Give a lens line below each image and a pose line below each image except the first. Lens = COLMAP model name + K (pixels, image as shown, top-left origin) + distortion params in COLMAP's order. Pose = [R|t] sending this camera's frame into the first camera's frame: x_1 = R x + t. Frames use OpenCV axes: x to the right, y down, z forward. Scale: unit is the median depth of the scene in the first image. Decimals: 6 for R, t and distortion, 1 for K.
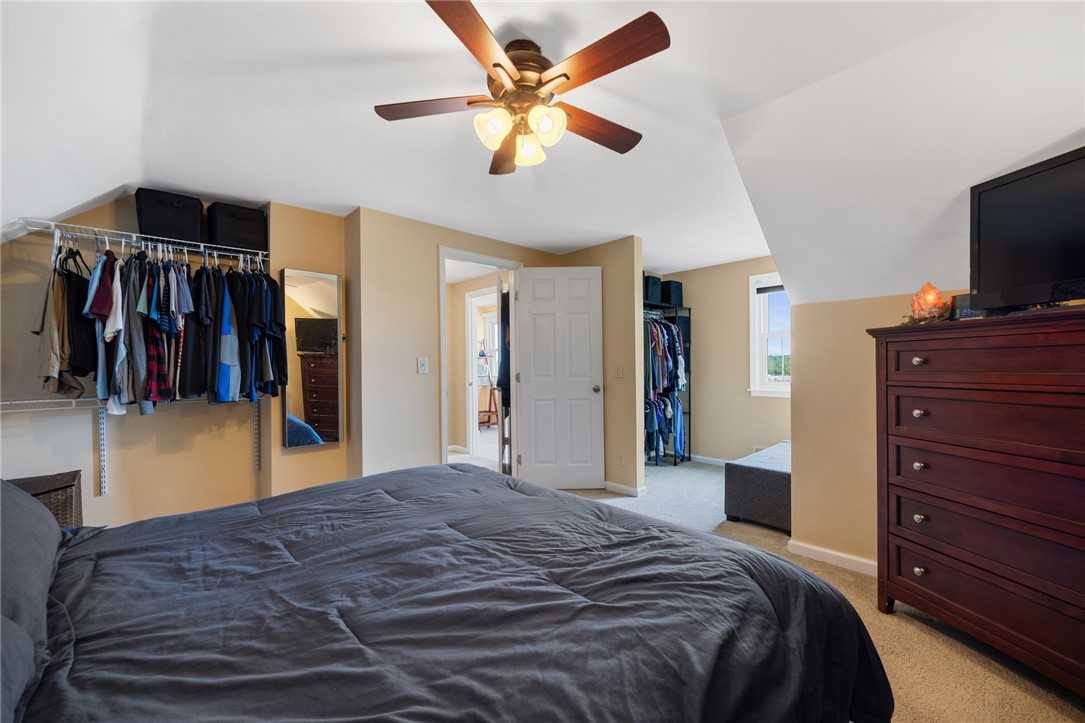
lens RADIAL K [[429.5, 0, 539.1], [0, 429.5, 363.1], [0, 0, 1]] dist [0.000480, 0.000034]
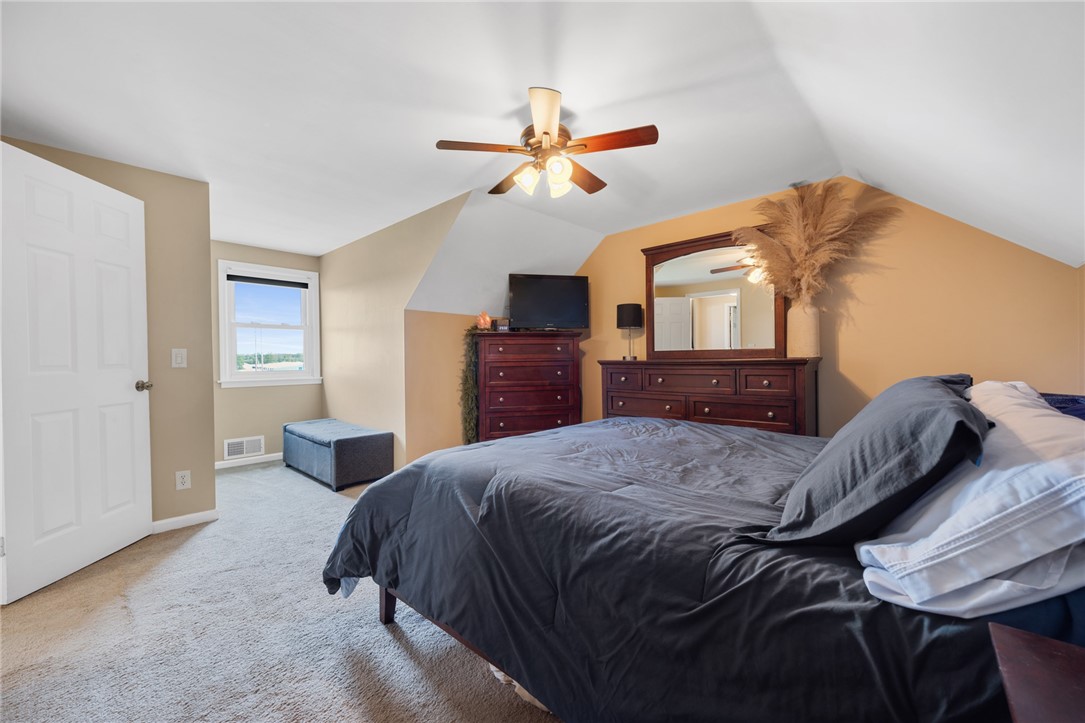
lens RADIAL K [[429.5, 0, 539.1], [0, 429.5, 363.1], [0, 0, 1]] dist [0.000480, 0.000034]
pose [[-0.059496, 0.001228, 0.998228, -1.133976], [0.005549, 0.999984, -0.000899, 0.060958], [-0.998213, 0.005486, -0.059502, 0.880331]]
